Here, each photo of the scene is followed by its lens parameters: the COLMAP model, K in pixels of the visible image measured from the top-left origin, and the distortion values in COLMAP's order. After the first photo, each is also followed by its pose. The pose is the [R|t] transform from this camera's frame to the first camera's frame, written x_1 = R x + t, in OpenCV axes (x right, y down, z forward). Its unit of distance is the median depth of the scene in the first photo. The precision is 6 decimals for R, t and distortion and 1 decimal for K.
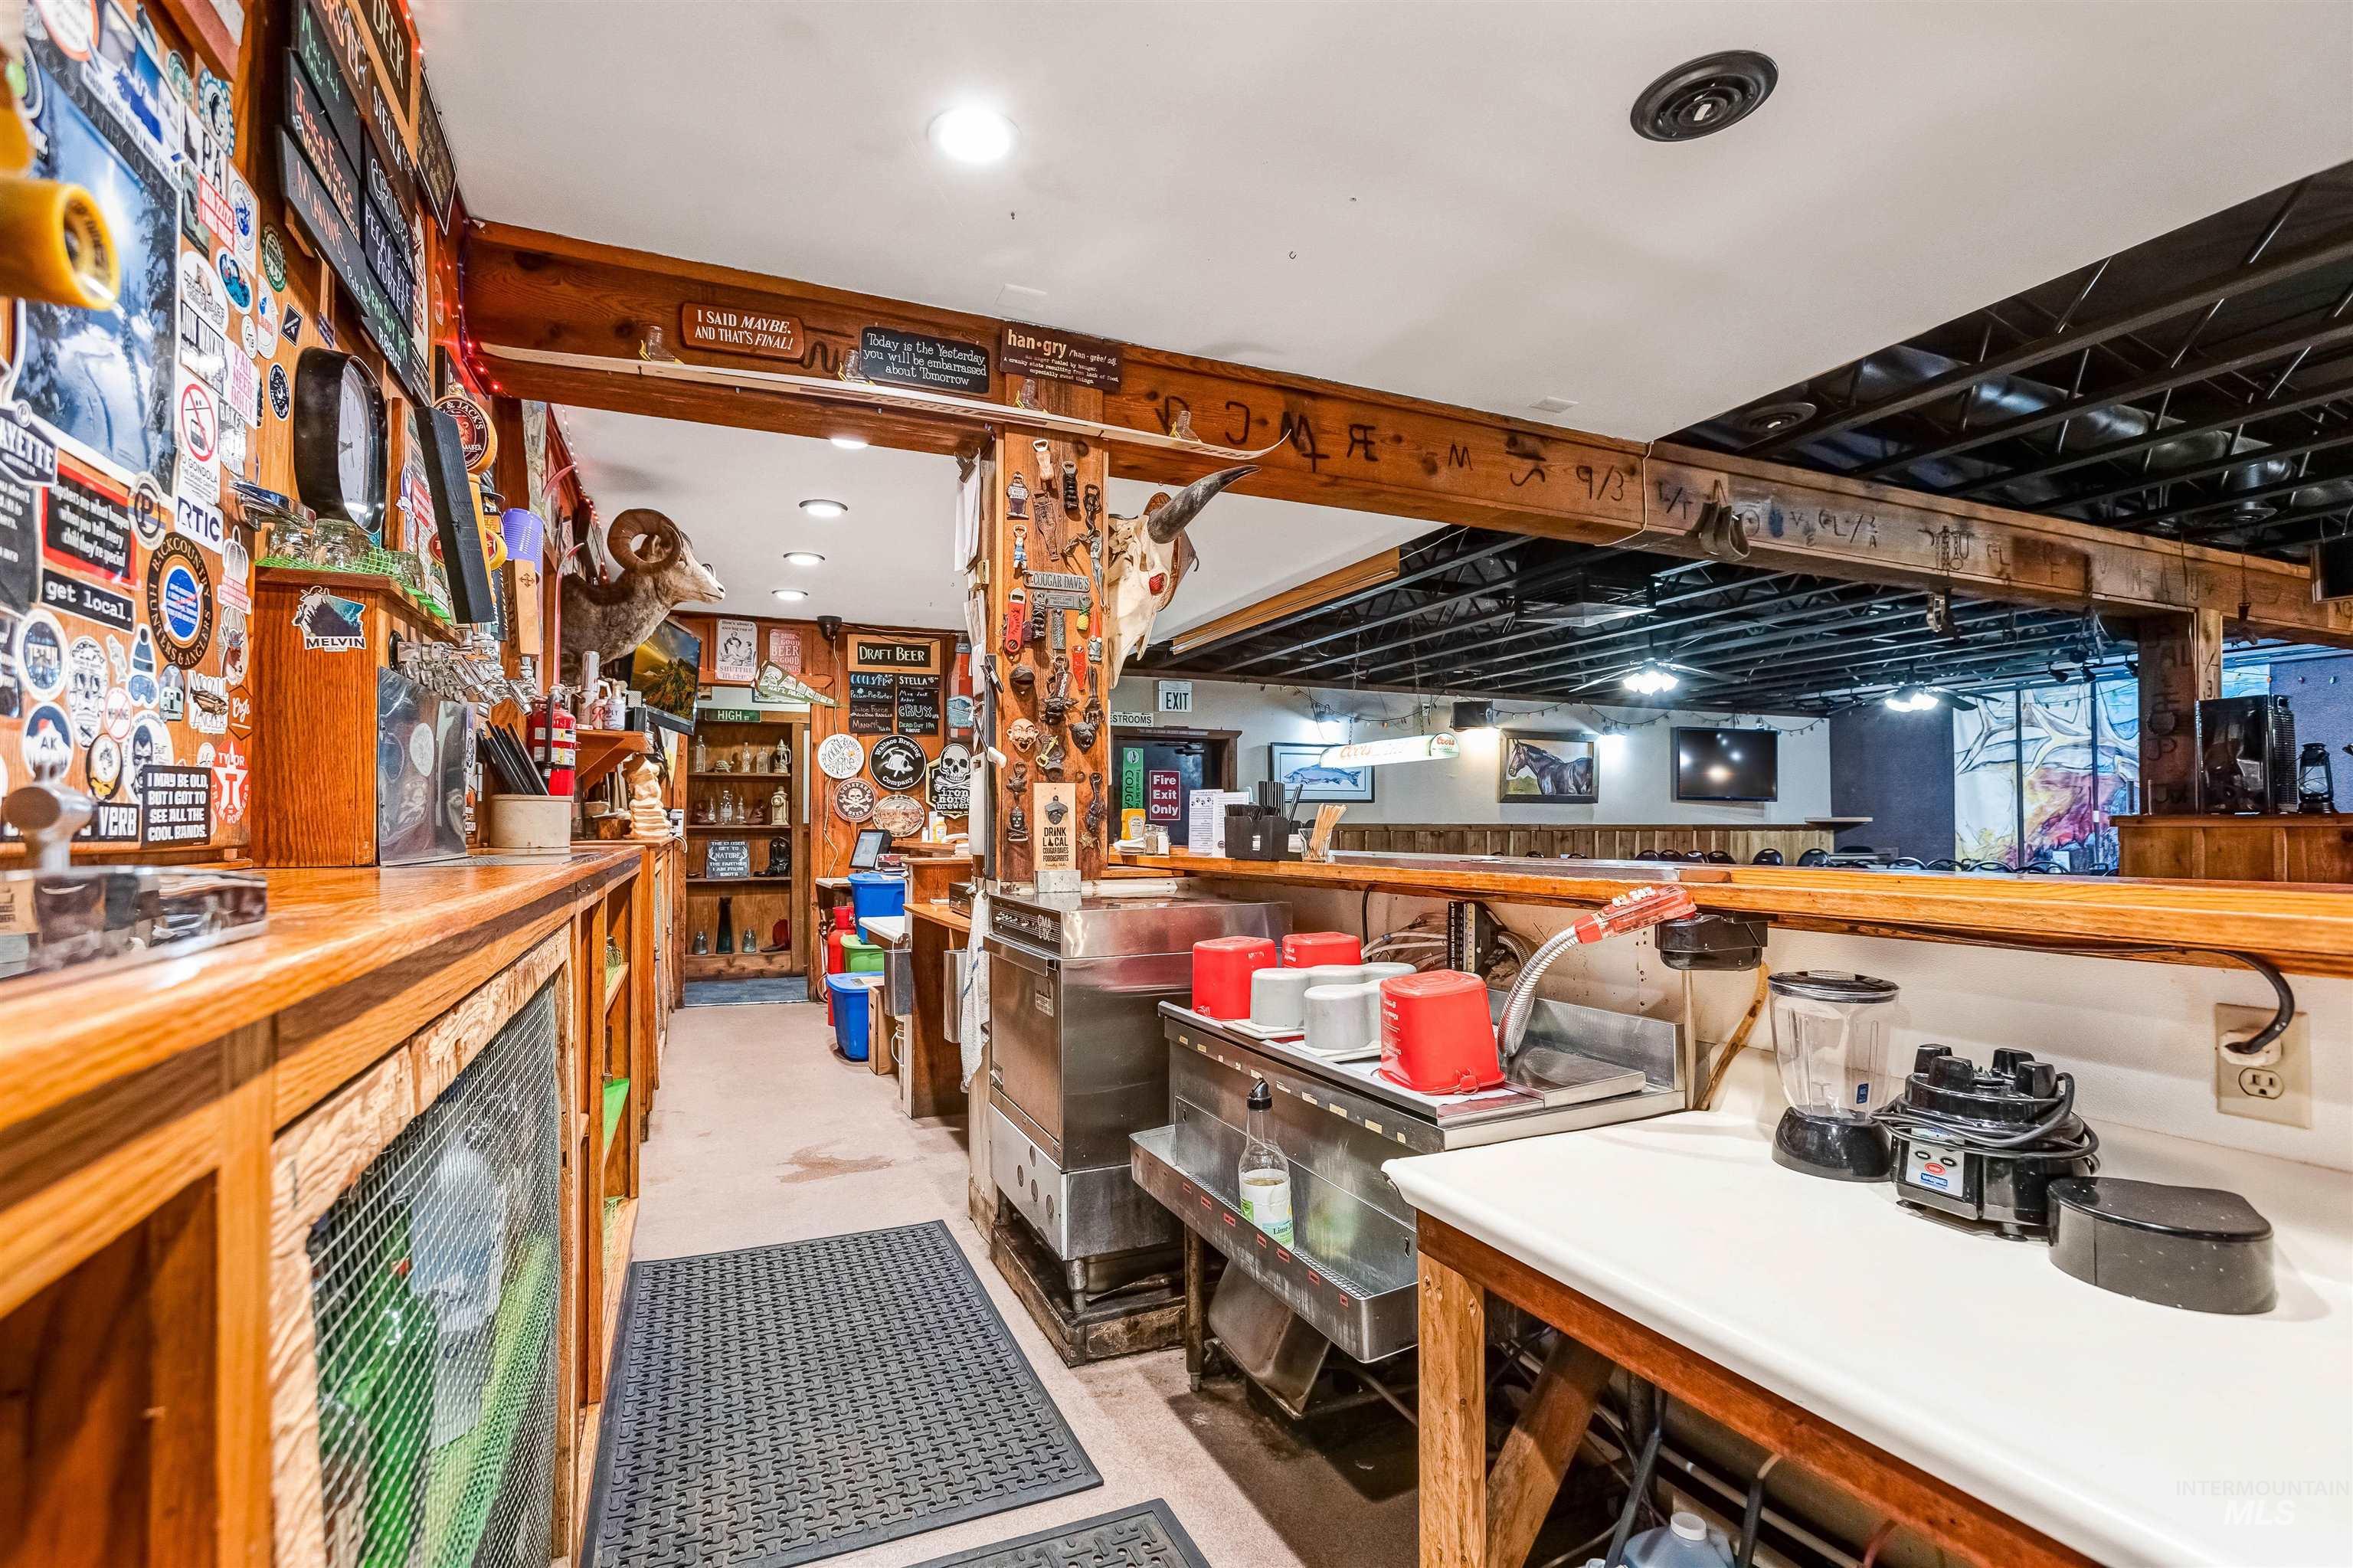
lens RADIAL K [[1084.5, 0, 1176.1], [0, 1084.5, 789.8], [0, 0, 1]] dist [-0.005628, 0.003808]
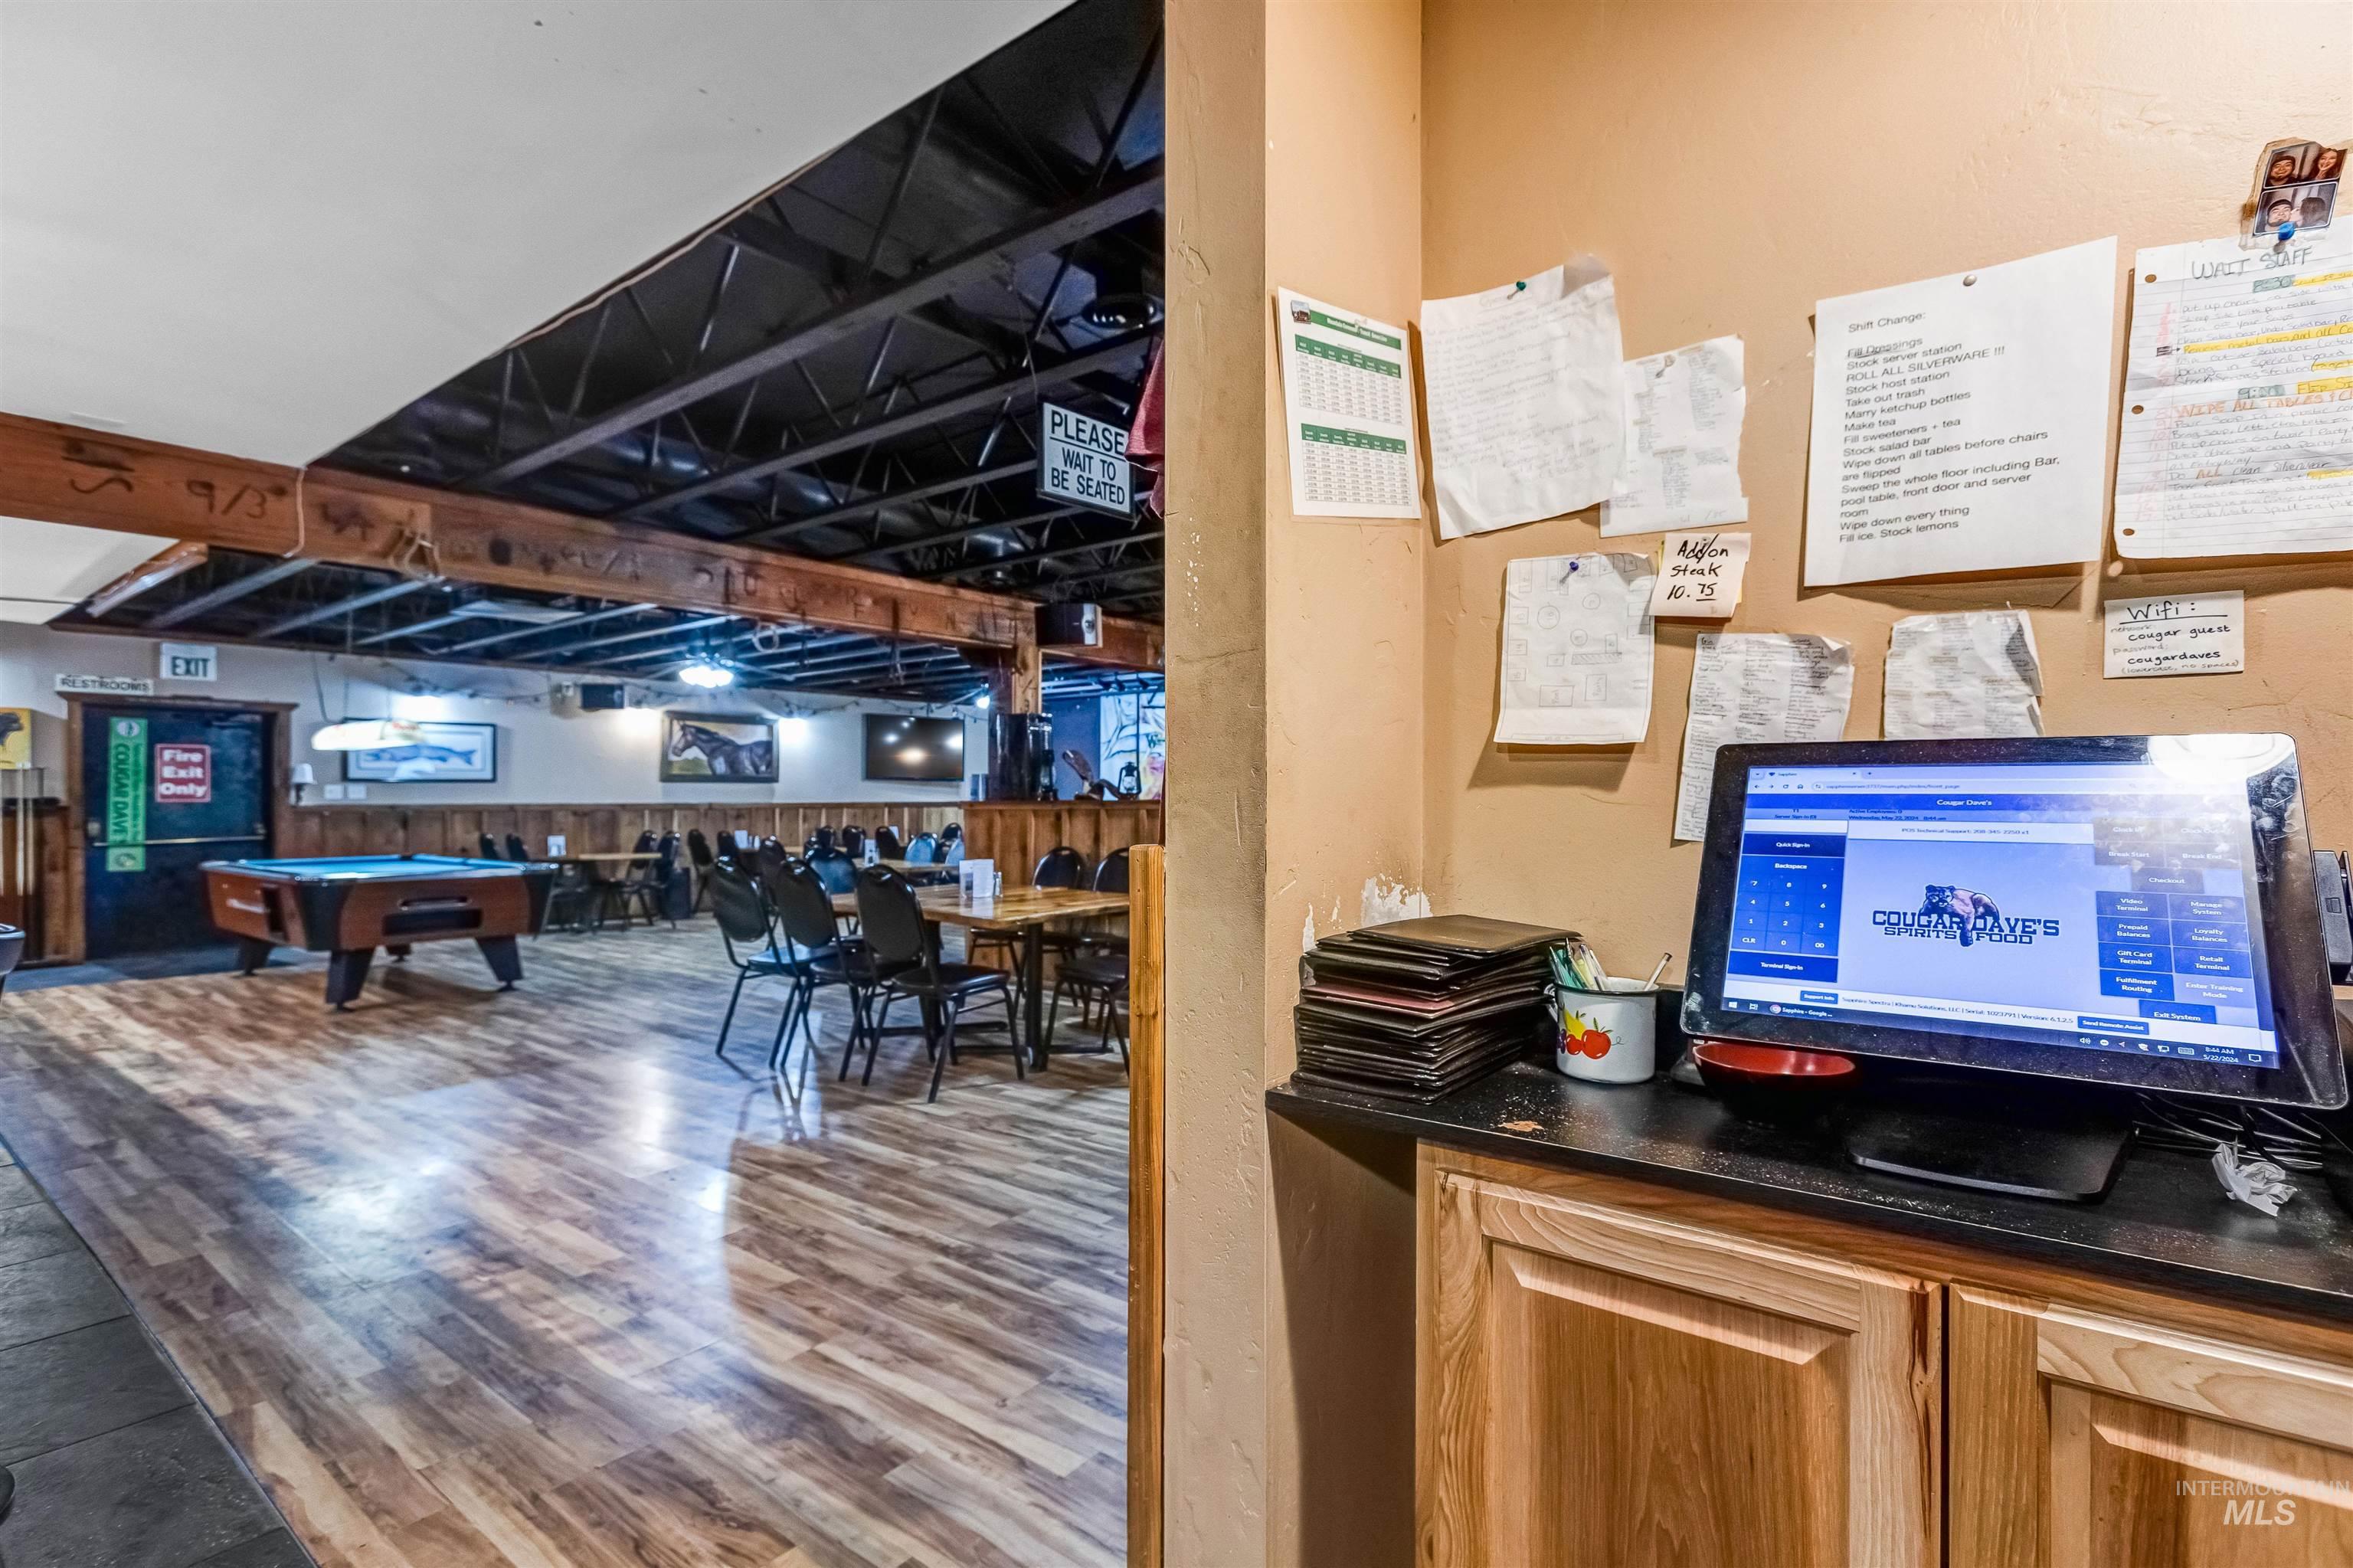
lens RADIAL K [[1084.5, 0, 1177.5], [0, 1084.5, 792.9], [0, 0, 1]] dist [-0.005628, 0.003808]
pose [[0.879287, 0.001169, 0.476291, 0.257128], [-0.015472, 0.999539, 0.026109, -0.013327], [-0.476041, -0.030326, 0.878900, -0.142225]]
